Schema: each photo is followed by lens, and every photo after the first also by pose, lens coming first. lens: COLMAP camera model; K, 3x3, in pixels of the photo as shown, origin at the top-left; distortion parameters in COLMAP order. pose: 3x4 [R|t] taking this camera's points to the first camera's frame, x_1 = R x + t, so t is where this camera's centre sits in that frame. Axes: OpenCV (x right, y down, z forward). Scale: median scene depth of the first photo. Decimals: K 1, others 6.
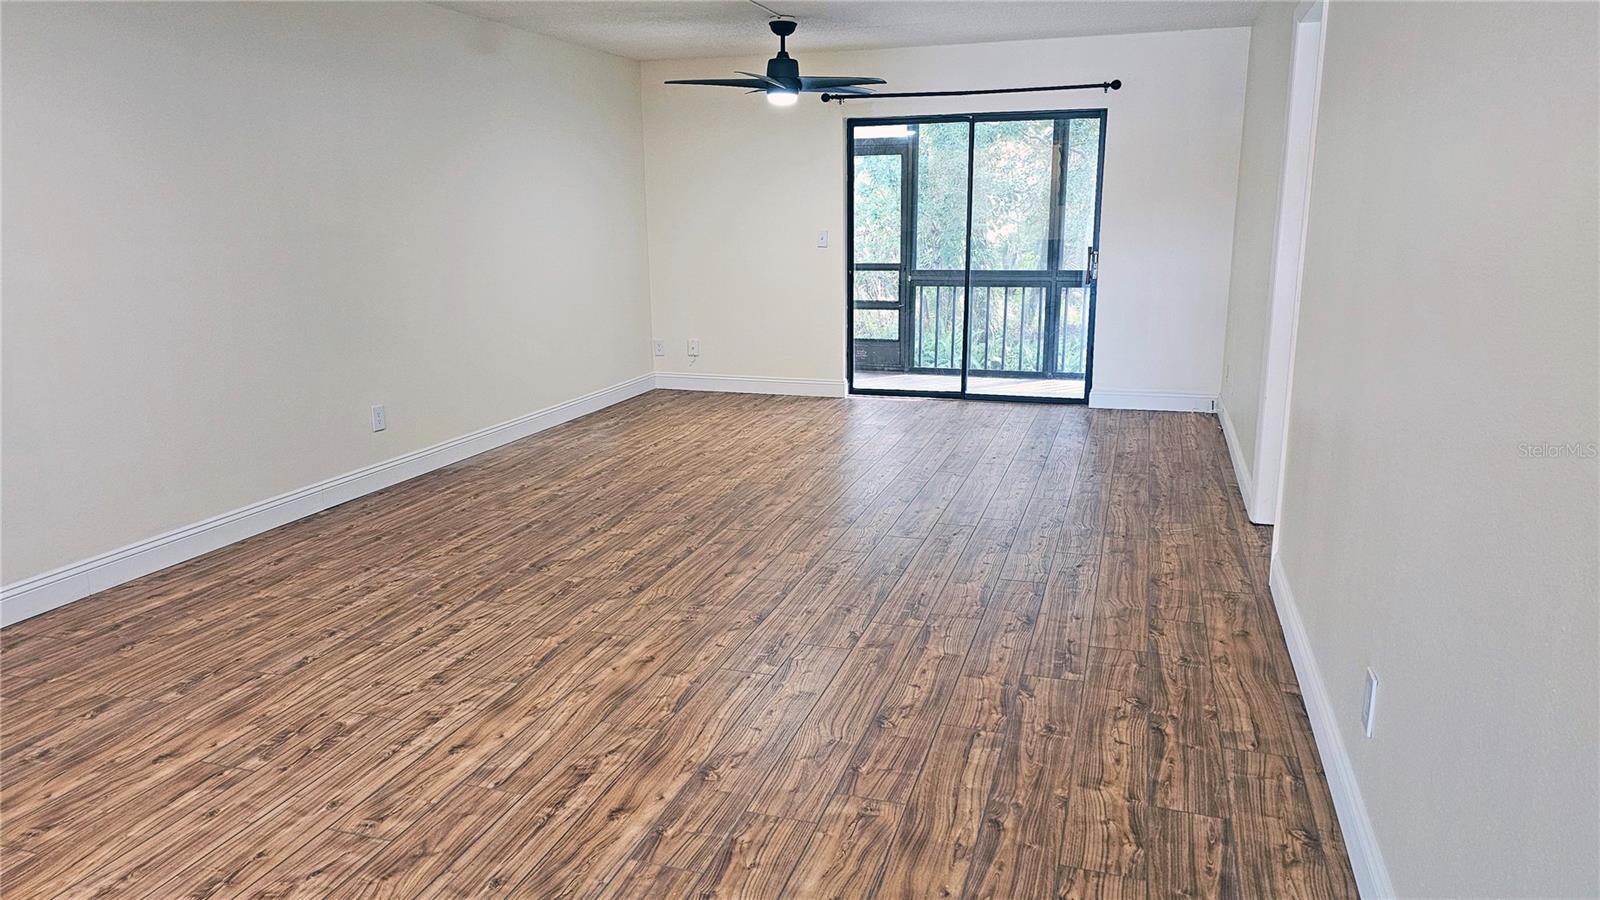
lens RADIAL K [[1069.3, 0, 799.2], [0, 1069.3, 447.9], [0, 0, 1]] dist [0.040960, -0.031332]
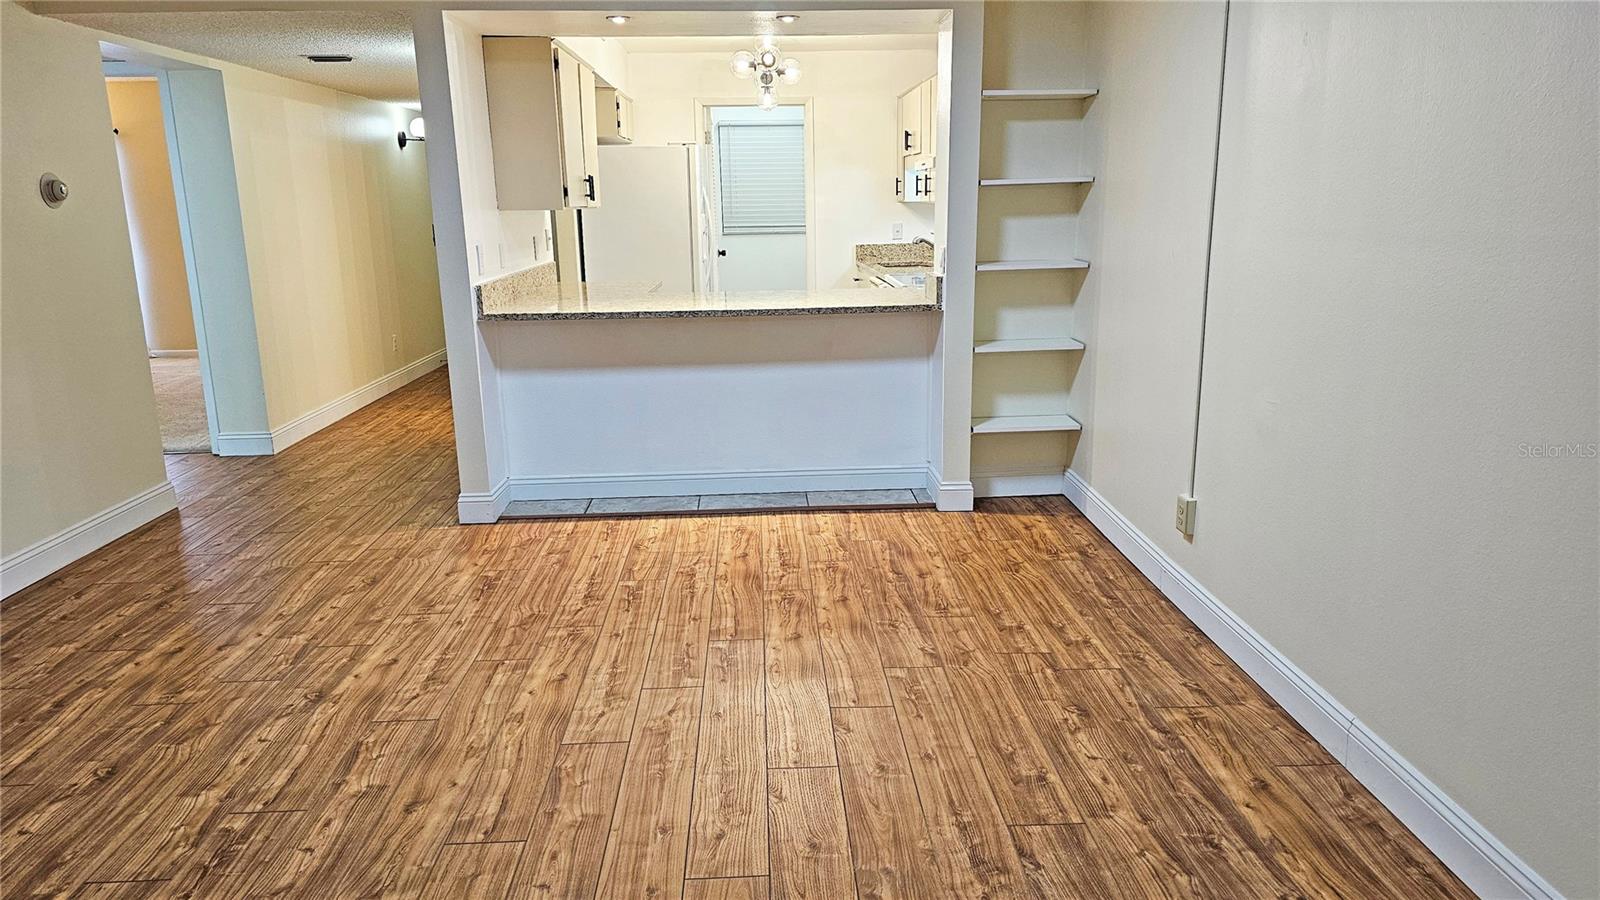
lens RADIAL K [[1069.3, 0, 807.2], [0, 1069.3, 458.0], [0, 0, 1]] dist [0.040960, -0.031332]
pose [[-0.935559, 0.103354, -0.337708, -0.147002], [-0.057152, 0.899311, 0.433558, -0.313870], [0.348515, 0.424920, -0.835452, 1.405186]]
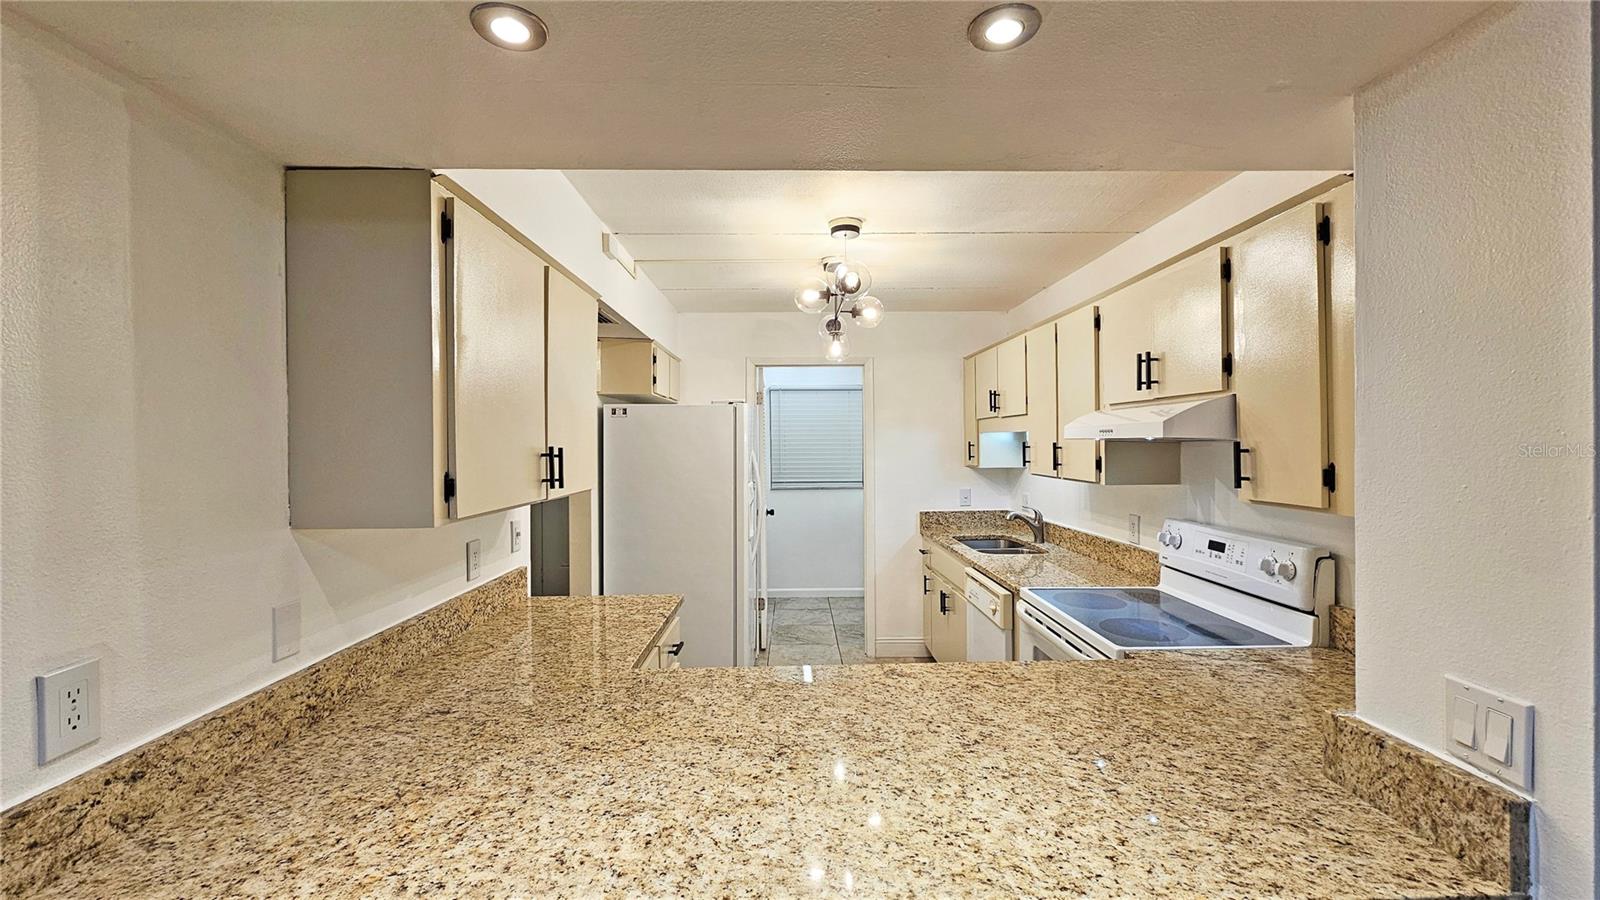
lens RADIAL K [[650.6, 0, 795.9], [0, 650.6, 446.1], [0, 0, 1]] dist [-0.007901, 0.000295]
pose [[-0.946882, 0.016497, -0.321158, -0.410391], [-0.056826, 0.974384, 0.217594, -0.138501], [0.316521, 0.224286, -0.921689, 0.483367]]
